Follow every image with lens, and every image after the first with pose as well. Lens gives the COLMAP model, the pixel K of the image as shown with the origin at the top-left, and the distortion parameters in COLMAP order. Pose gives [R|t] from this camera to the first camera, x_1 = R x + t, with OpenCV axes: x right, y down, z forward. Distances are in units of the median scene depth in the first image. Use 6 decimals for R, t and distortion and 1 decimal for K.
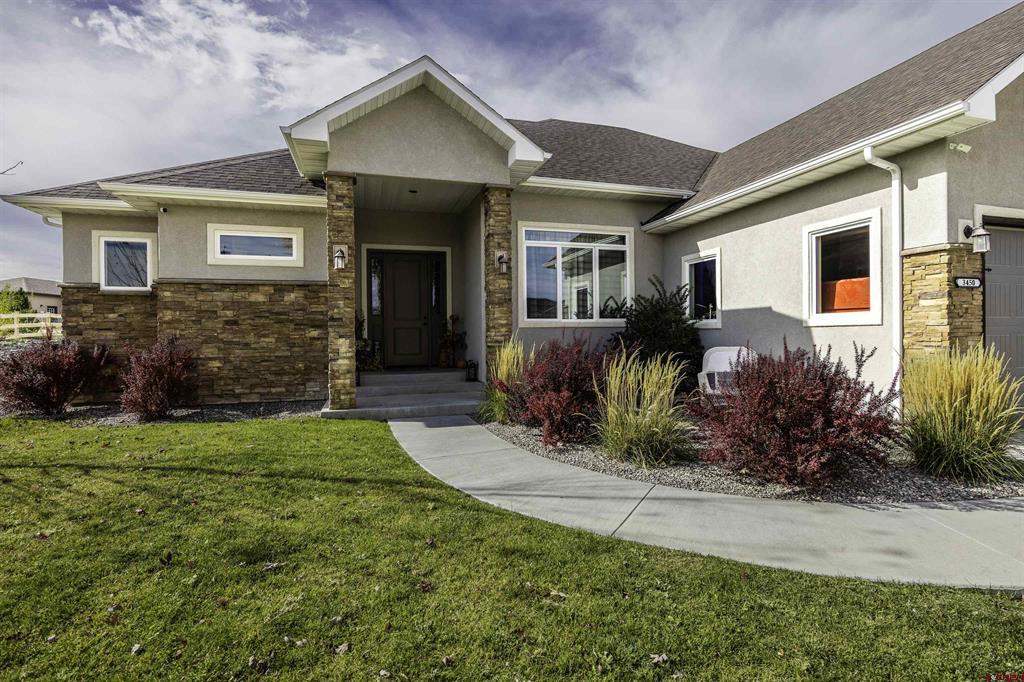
lens RADIAL K [[478.1, 0, 516.4], [0, 478.1, 331.2], [0, 0, 1]] dist [-0.017058, -0.000025]
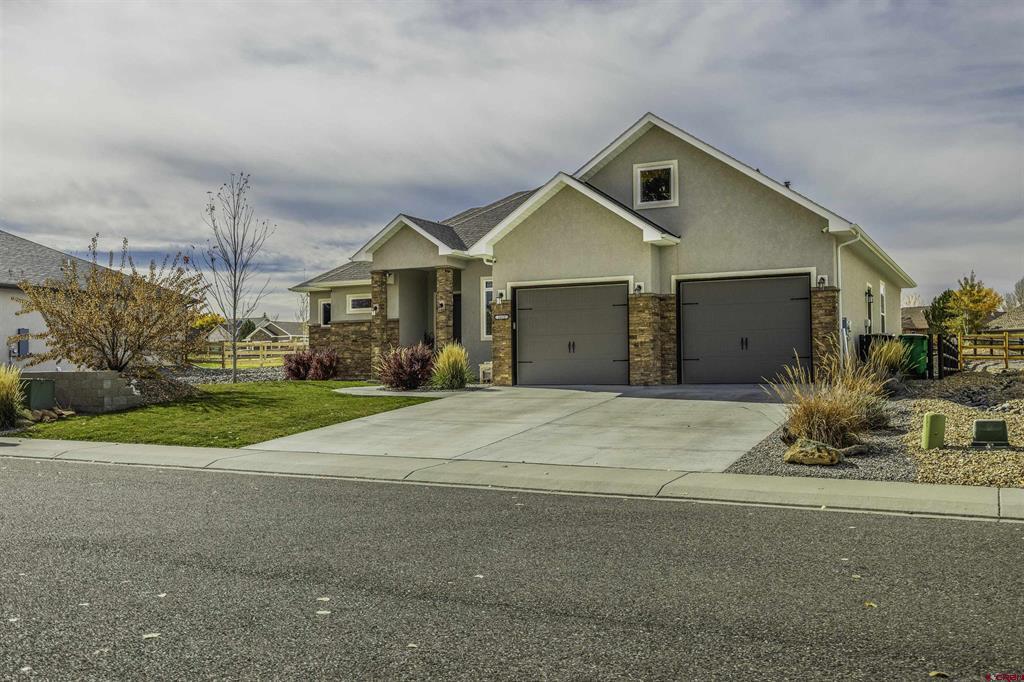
lens RADIAL K [[957.5, 0, 512.8], [0, 957.5, 345.6], [0, 0, 1]] dist [-0.025711, 0.000000]
pose [[0.721489, -0.014712, -0.692270, 2.720470], [0.003163, 0.999834, -0.017953, 0.077307], [0.692419, 0.010763, 0.721415, -1.504879]]
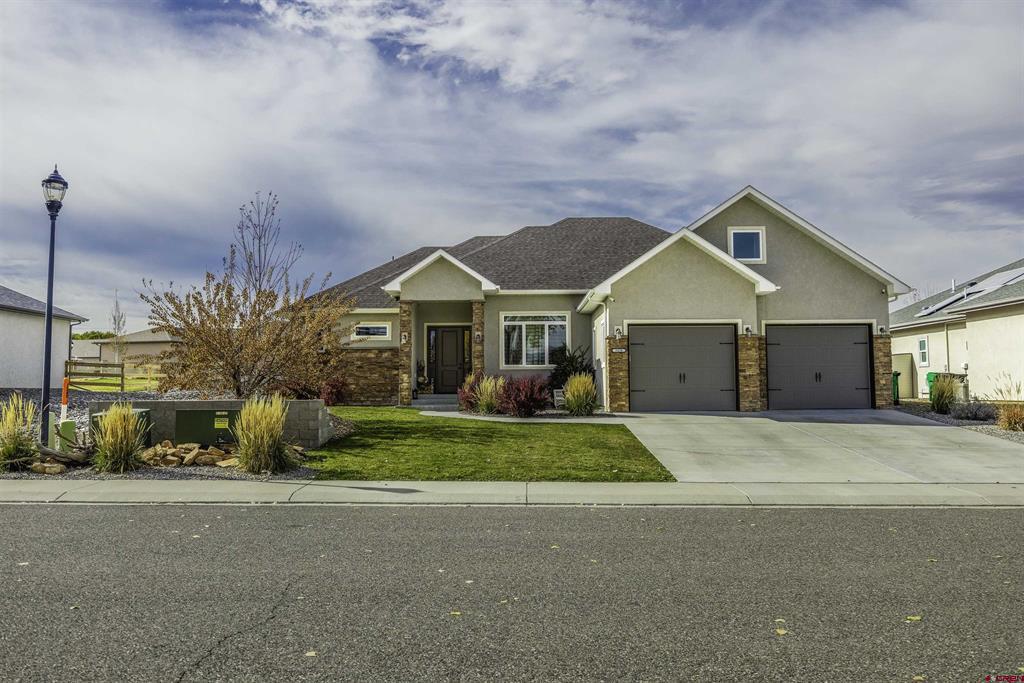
lens RADIAL K [[804.0, 0, 507.1], [0, 804.0, 345.0], [0, 0, 1]] dist [0.032667, 0.003967]
pose [[0.952299, -0.010470, -0.304985, 1.106108], [-0.004885, 0.998760, -0.049541, 0.056953], [0.305126, 0.048668, 0.951068, -2.183620]]
